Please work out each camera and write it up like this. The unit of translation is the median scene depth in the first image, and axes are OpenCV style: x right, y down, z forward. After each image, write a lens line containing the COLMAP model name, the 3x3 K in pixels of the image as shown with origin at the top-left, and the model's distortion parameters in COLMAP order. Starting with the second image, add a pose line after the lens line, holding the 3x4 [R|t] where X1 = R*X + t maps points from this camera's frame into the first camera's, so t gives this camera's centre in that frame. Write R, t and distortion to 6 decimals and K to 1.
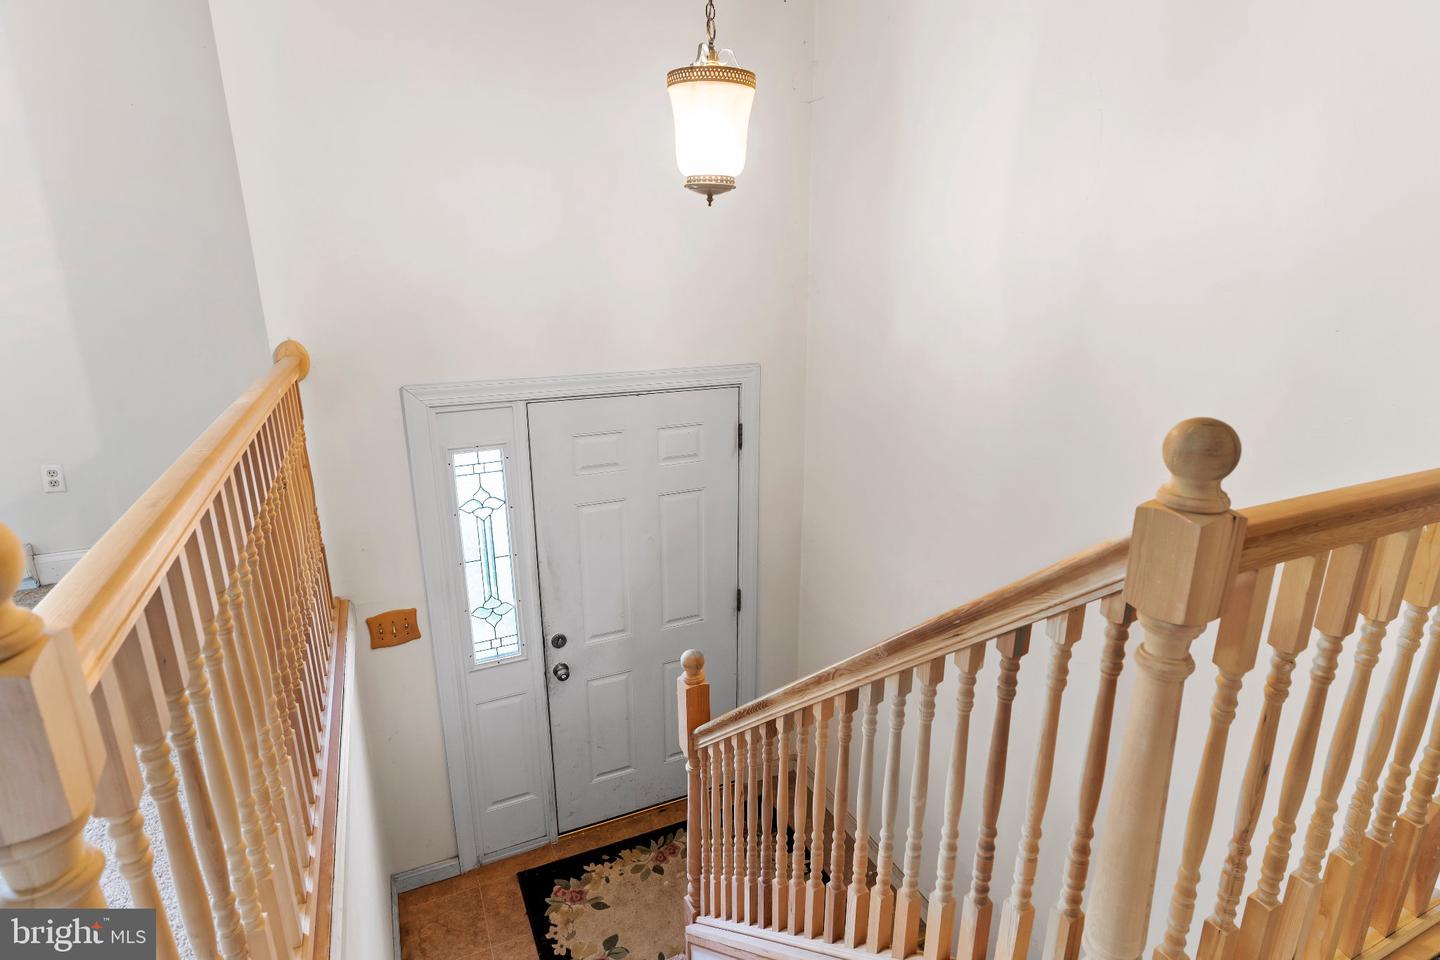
lens RADIAL K [[730.2, 0, 724.4], [0, 730.2, 483.3], [0, 0, 1]] dist [-0.003003, 0.002468]
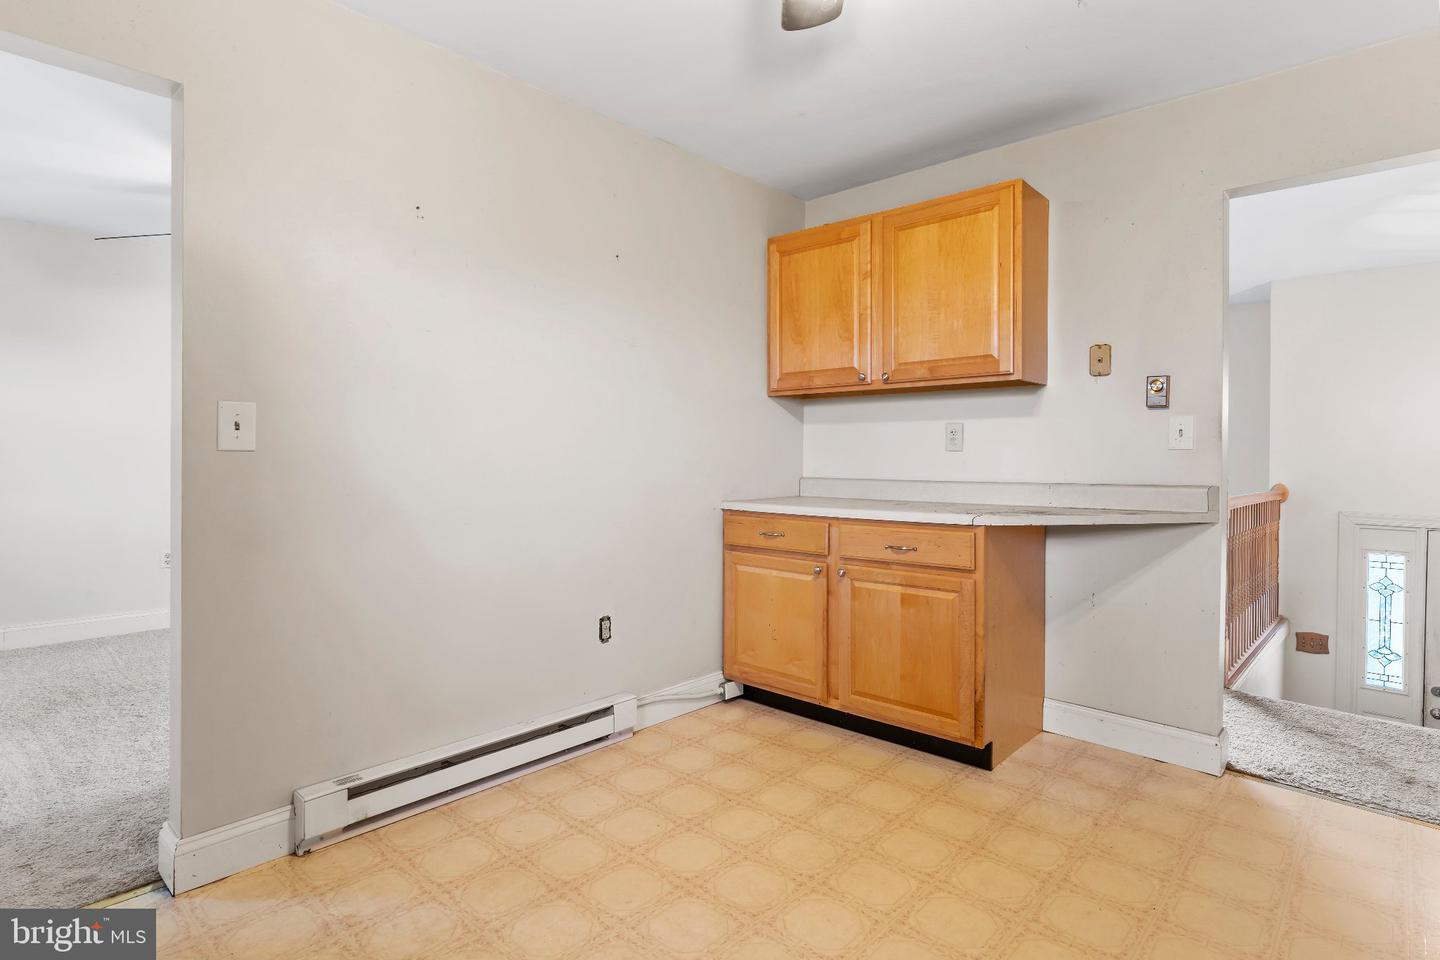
lens RADIAL K [[730.2, 0, 718.5], [0, 730.2, 466.2], [0, 0, 1]] dist [-0.003003, 0.002468]
pose [[0.364399, 0.012620, -0.931157, 0.680117], [-0.266733, 0.959428, -0.091380, 0.331144], [0.892226, 0.281669, 0.352981, -1.061022]]
